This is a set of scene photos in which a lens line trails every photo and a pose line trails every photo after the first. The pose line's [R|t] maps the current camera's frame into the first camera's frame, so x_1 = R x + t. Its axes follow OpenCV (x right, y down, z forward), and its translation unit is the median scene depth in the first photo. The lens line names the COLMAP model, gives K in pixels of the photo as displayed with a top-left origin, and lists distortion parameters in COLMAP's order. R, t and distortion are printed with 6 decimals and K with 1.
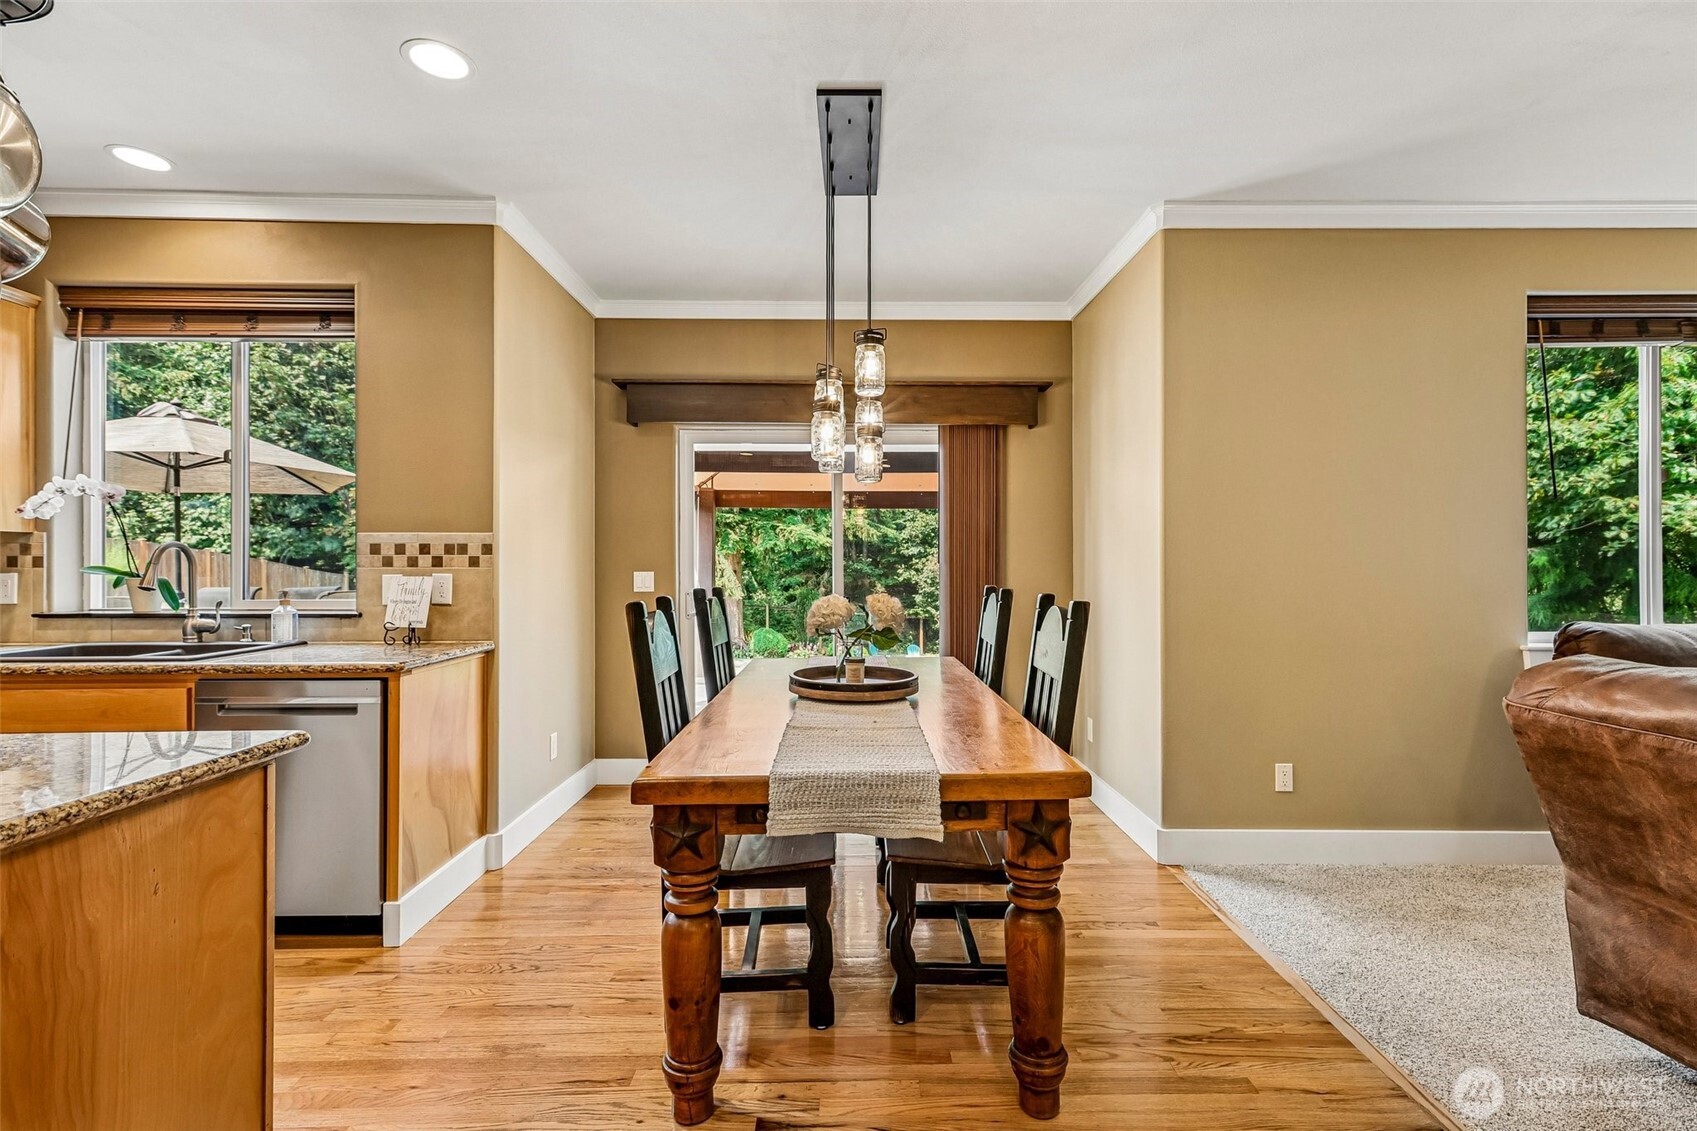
lens RADIAL K [[767.3, 0, 860.8], [0, 767.3, 567.6], [0, 0, 1]] dist [0.007524, 0.001527]
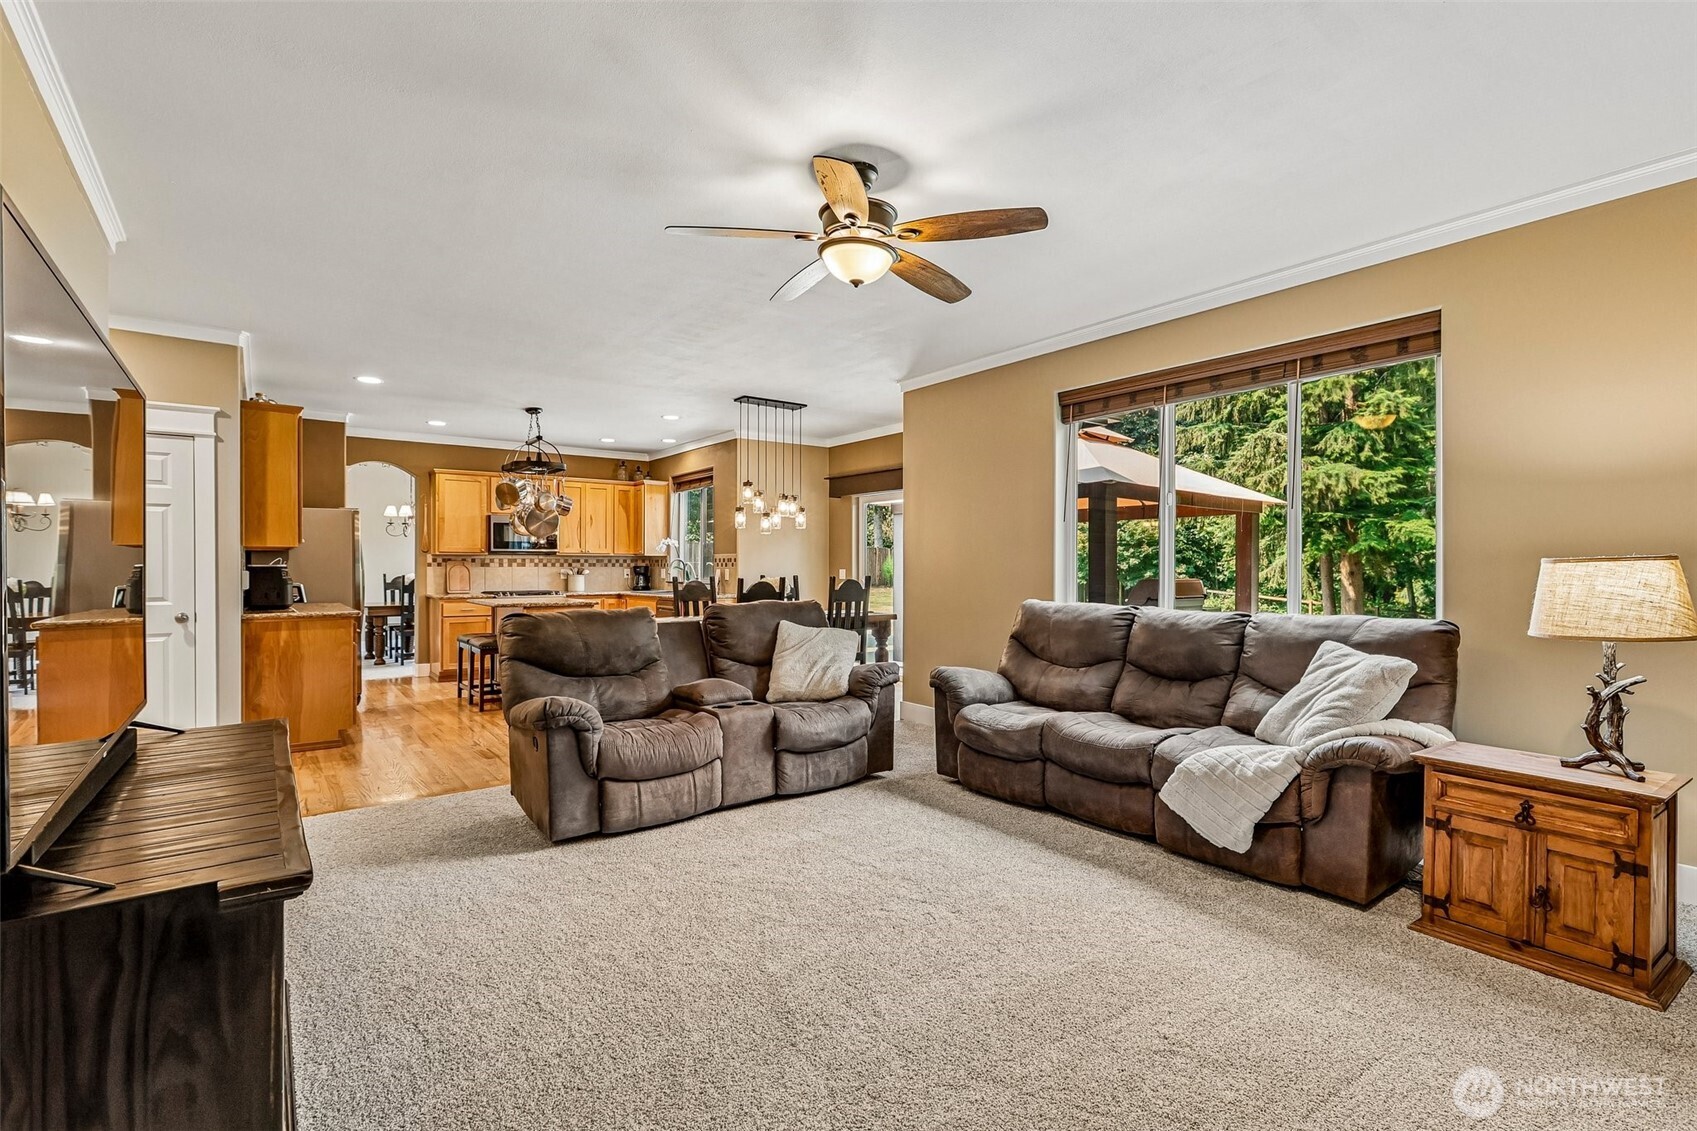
lens RADIAL K [[767.3, 0, 837.5], [0, 767.3, 565.8], [0, 0, 1]] dist [0.007524, 0.001527]
pose [[0.582773, -0.001154, -0.812634, 1.890127], [-0.001812, 0.999995, -0.002720, 0.002212], [0.812633, 0.003057, 0.582768, -0.264131]]
